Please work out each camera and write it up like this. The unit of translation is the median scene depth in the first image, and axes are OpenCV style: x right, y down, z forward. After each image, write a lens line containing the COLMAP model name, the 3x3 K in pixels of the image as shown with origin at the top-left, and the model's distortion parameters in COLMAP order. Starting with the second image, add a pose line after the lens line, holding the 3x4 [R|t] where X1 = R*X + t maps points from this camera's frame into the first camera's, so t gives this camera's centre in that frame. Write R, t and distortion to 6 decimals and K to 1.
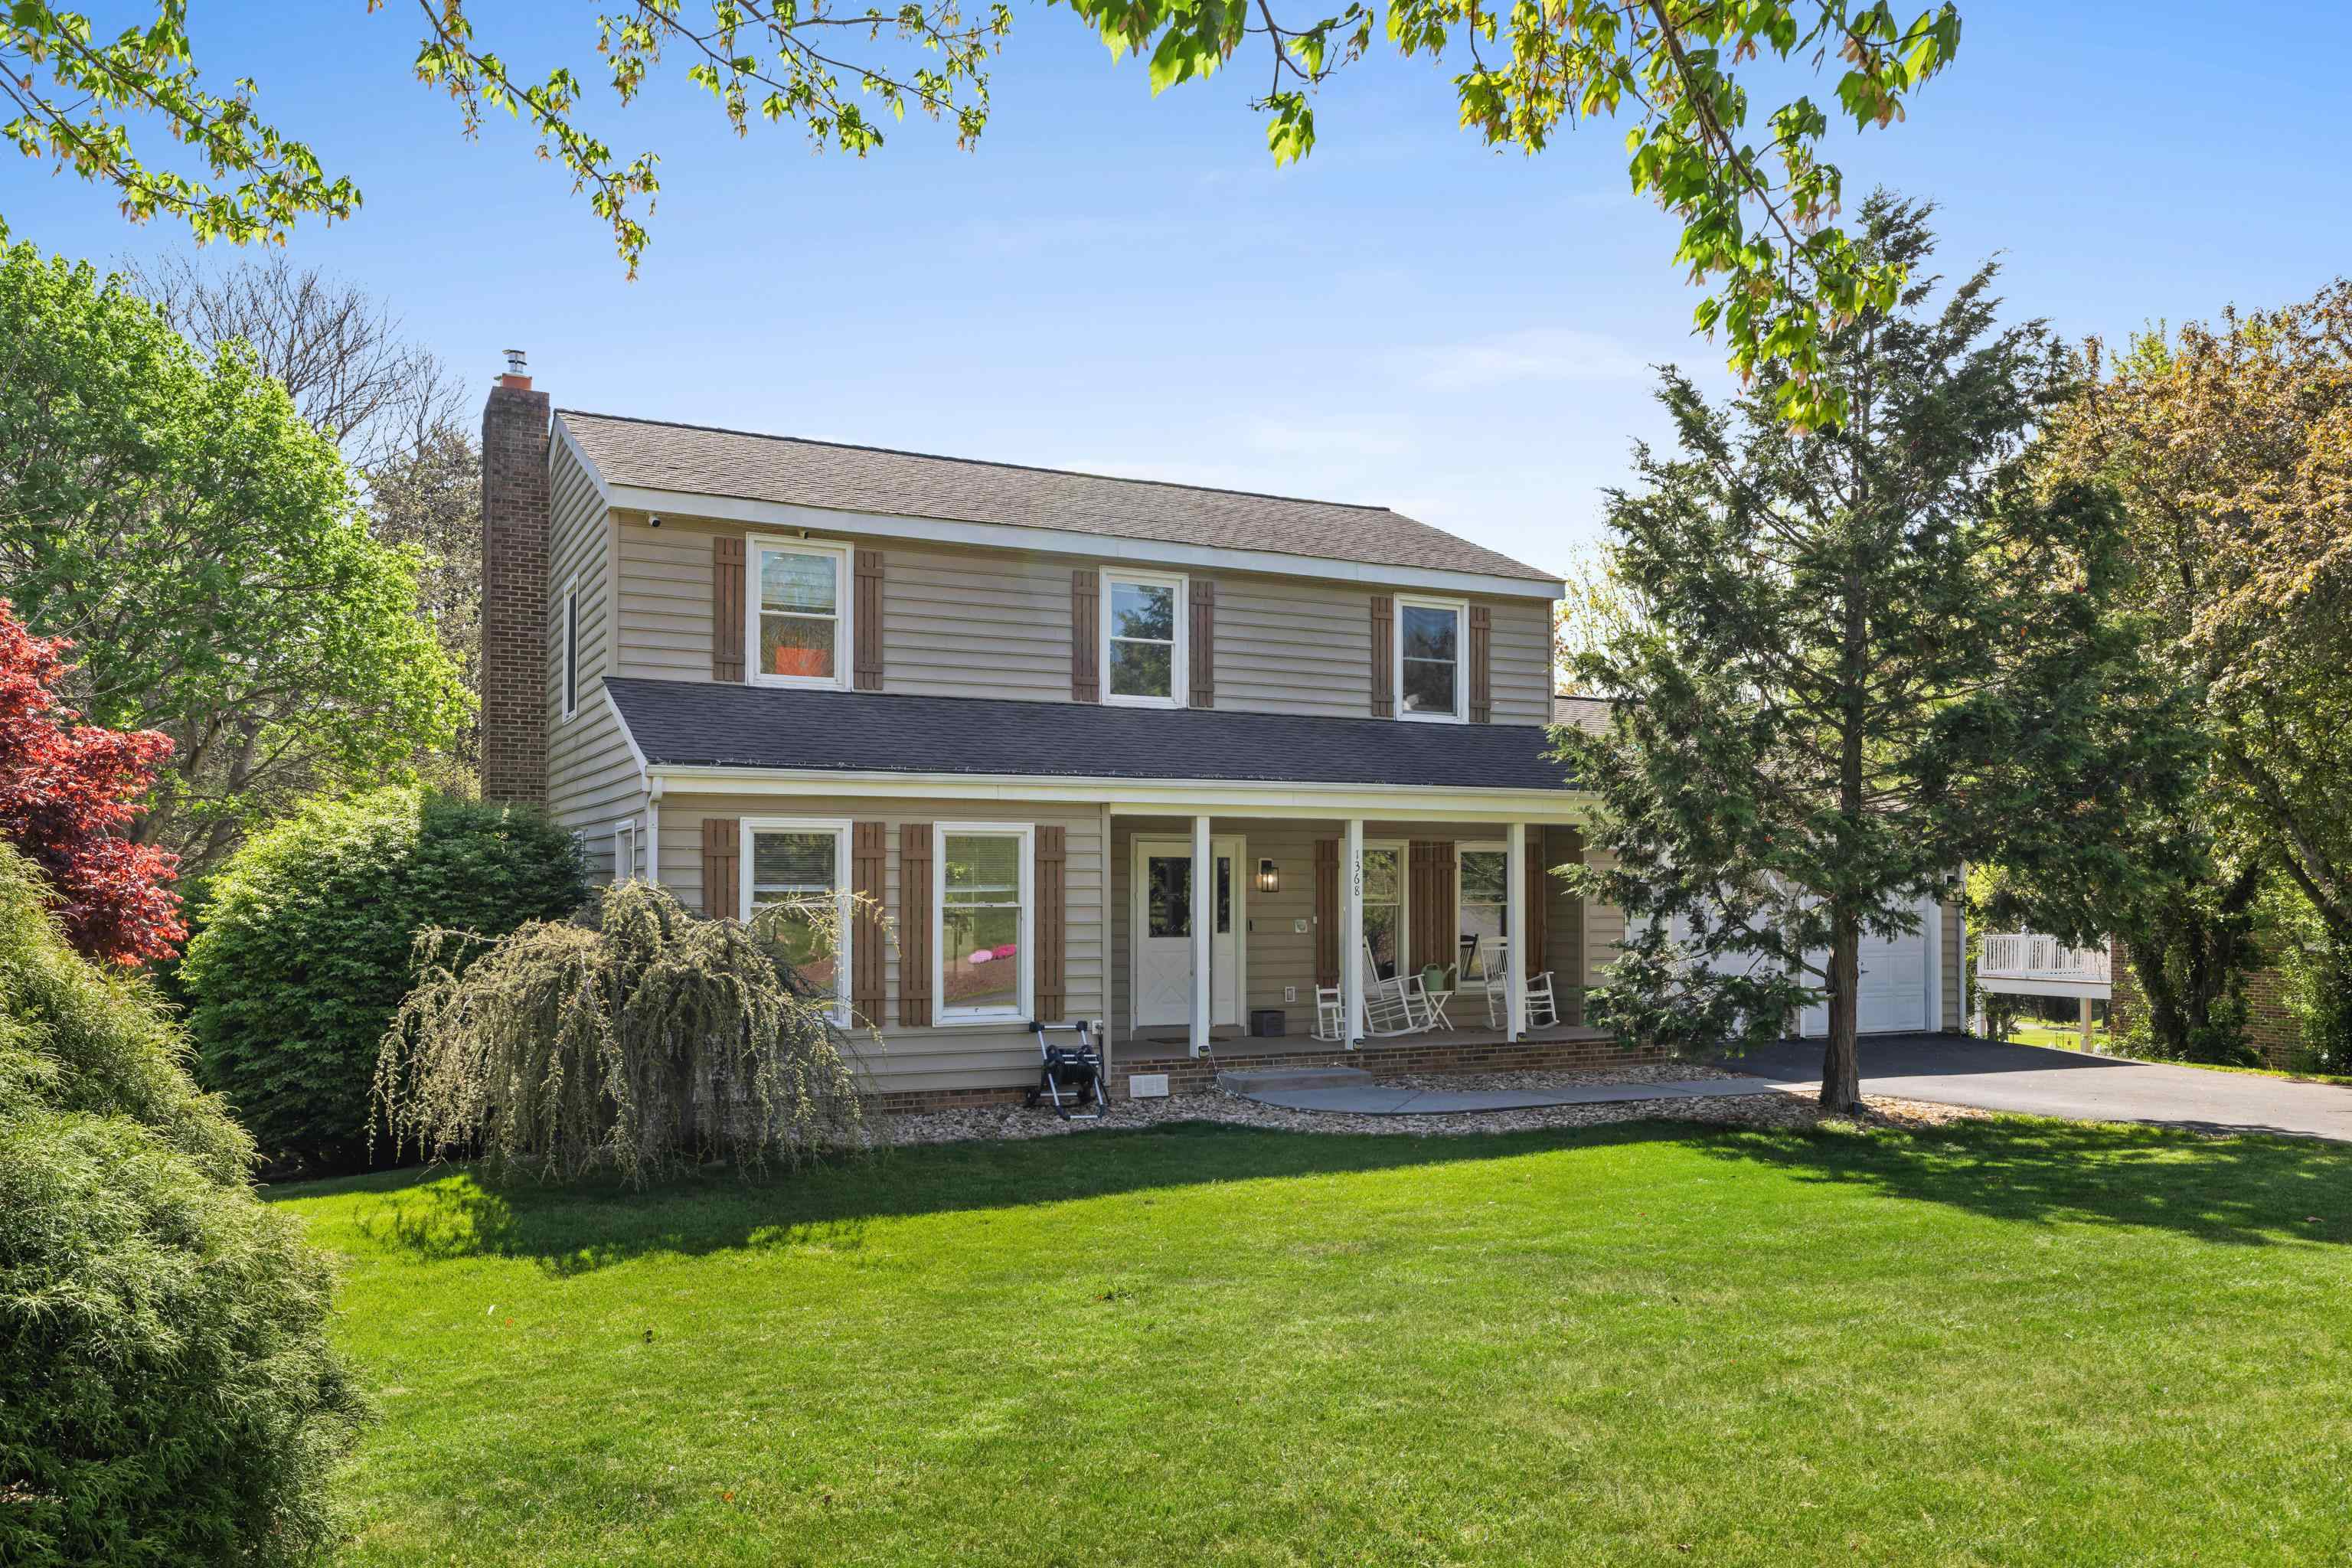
lens RADIAL K [[1733.0, 0, 1180.9], [0, 1733.0, 878.1], [0, 0, 1]] dist [-0.005312, -0.001779]
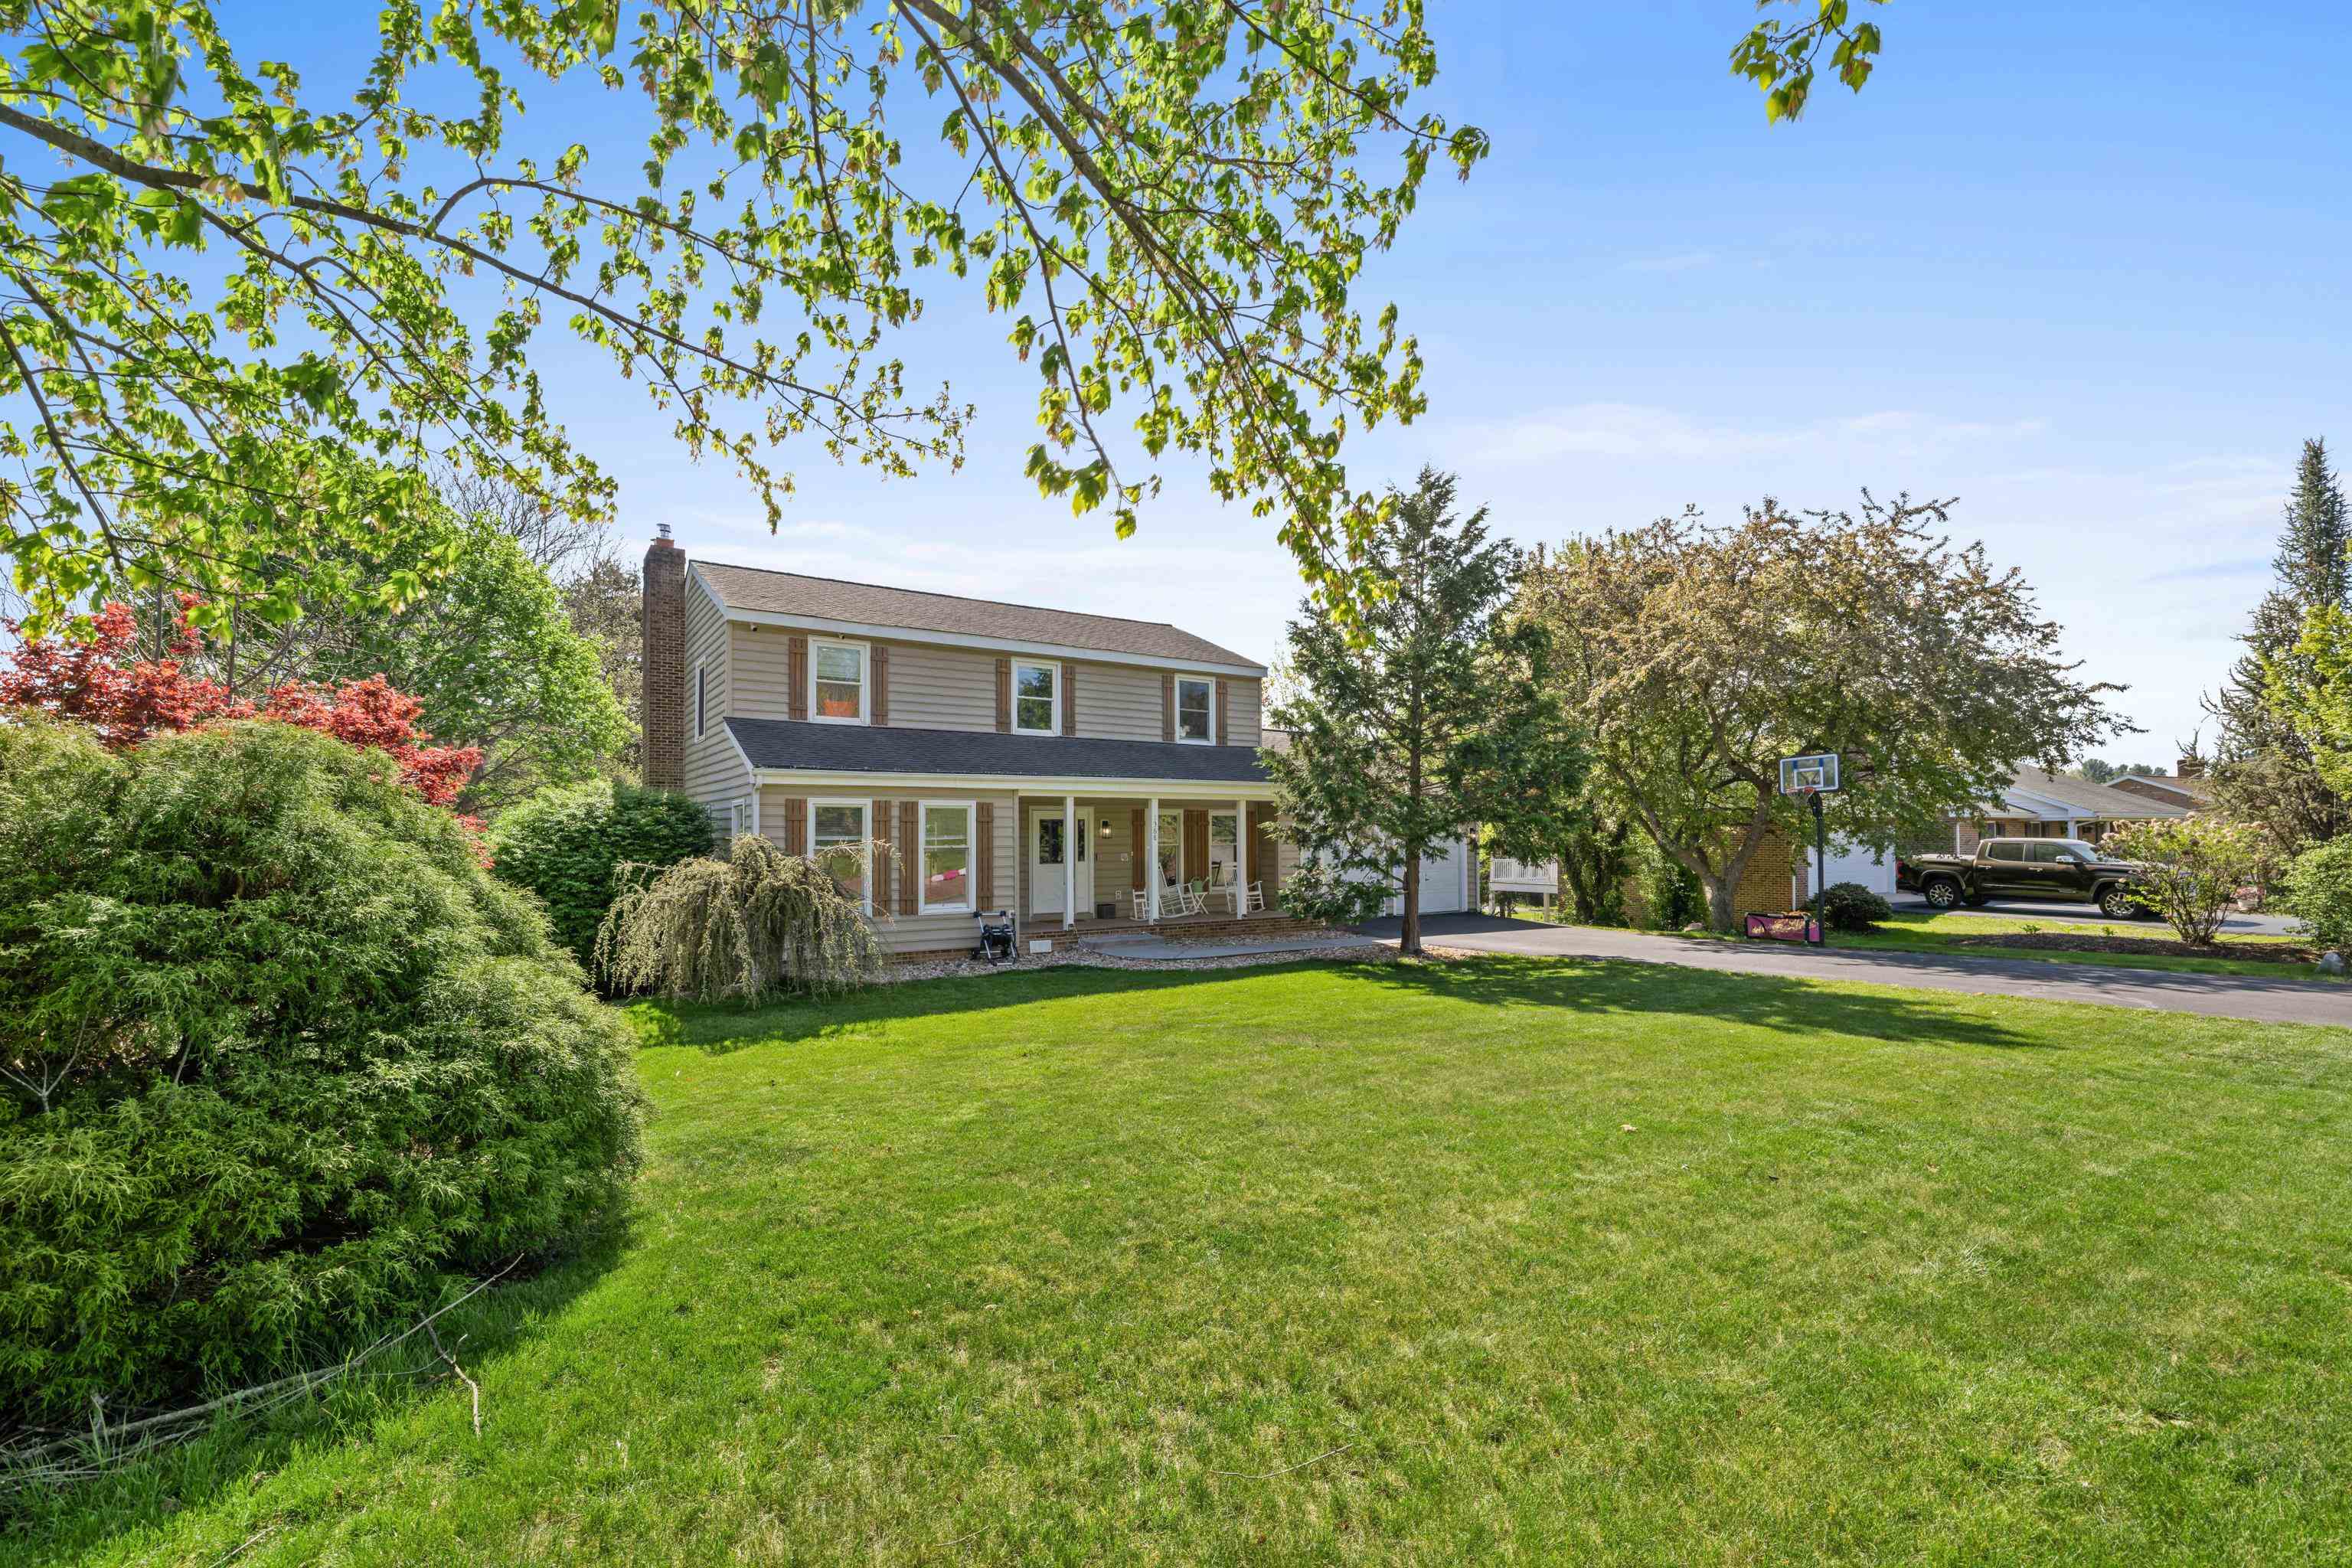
lens RADIAL K [[1015.9, 0, 1180.4], [0, 1015.9, 814.8], [0, 0, 1]] dist [0.005554, -0.000148]
pose [[0.992030, -0.002182, 0.125986, -0.007086], [0.003971, 0.999895, -0.013954, -0.001731], [-0.125942, 0.014343, 0.991934, -0.069342]]
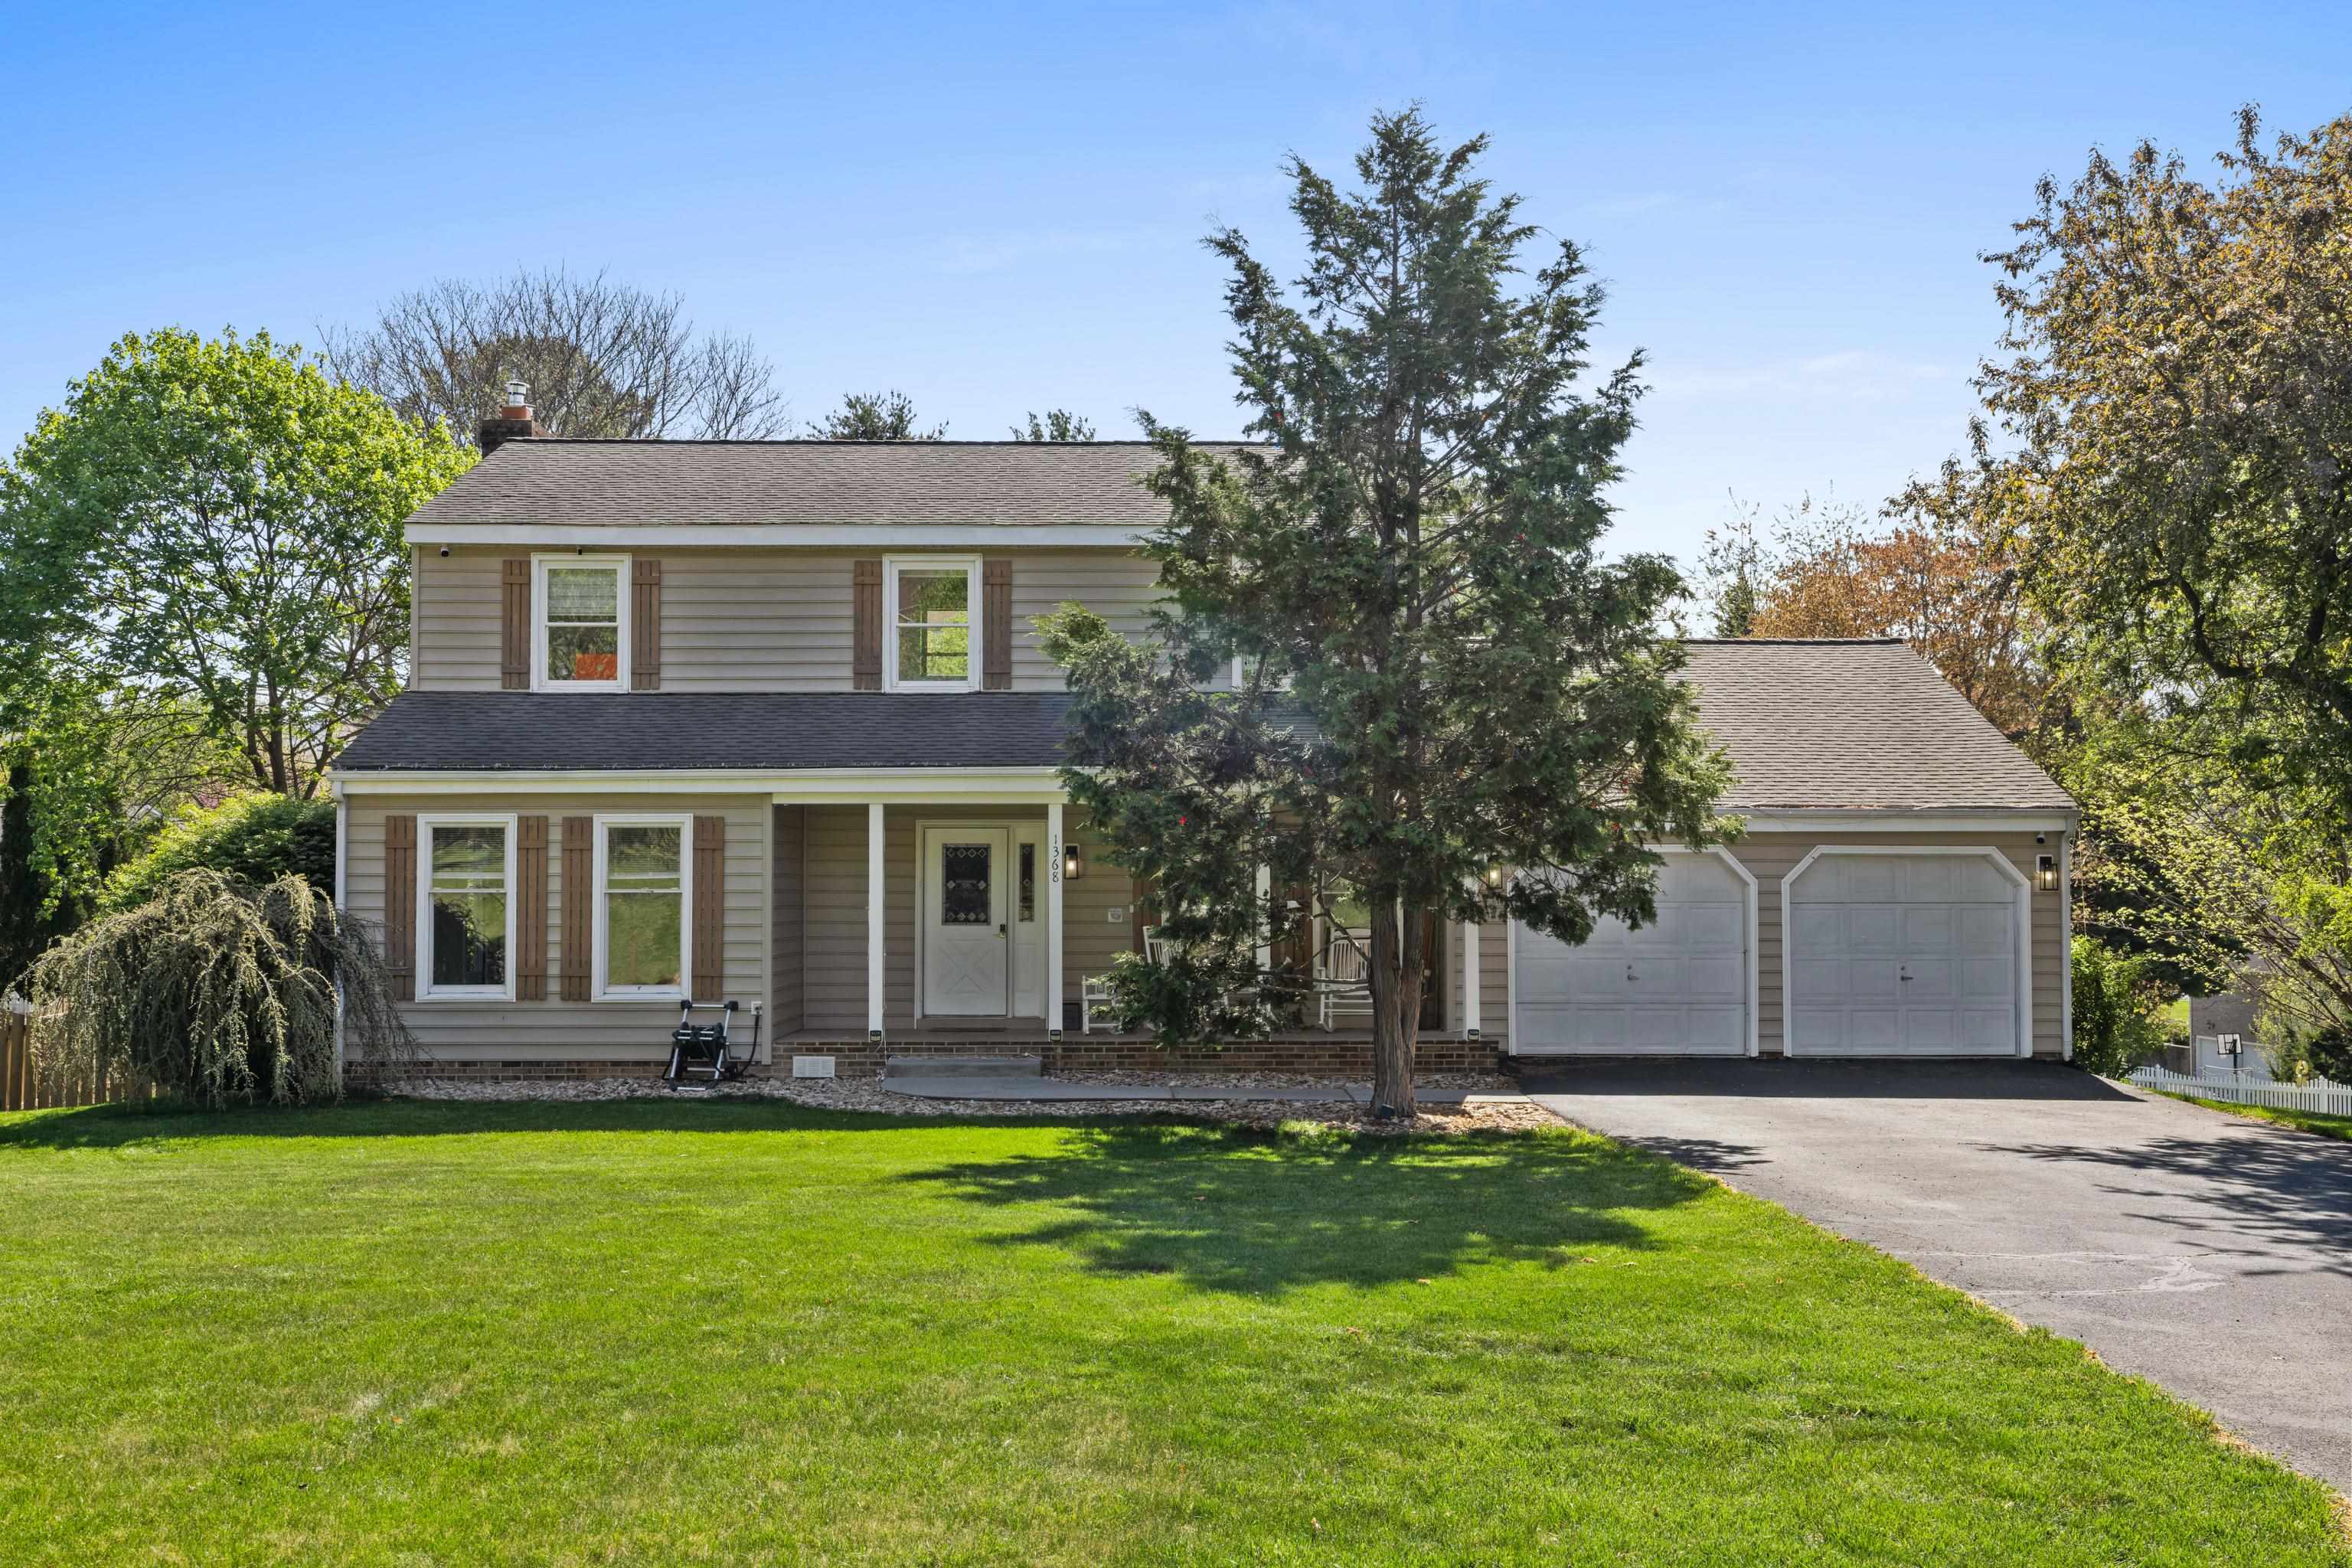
lens RADIAL K [[2292.6, 0, 1172.2], [0, 2292.6, 832.0], [0, 0, 1]] dist [-0.003309, -0.000447]
pose [[0.898692, -0.012658, -0.438397, 0.783480], [0.004642, 0.999802, -0.019353, 0.007944], [0.438555, 0.015358, 0.898573, -0.132671]]
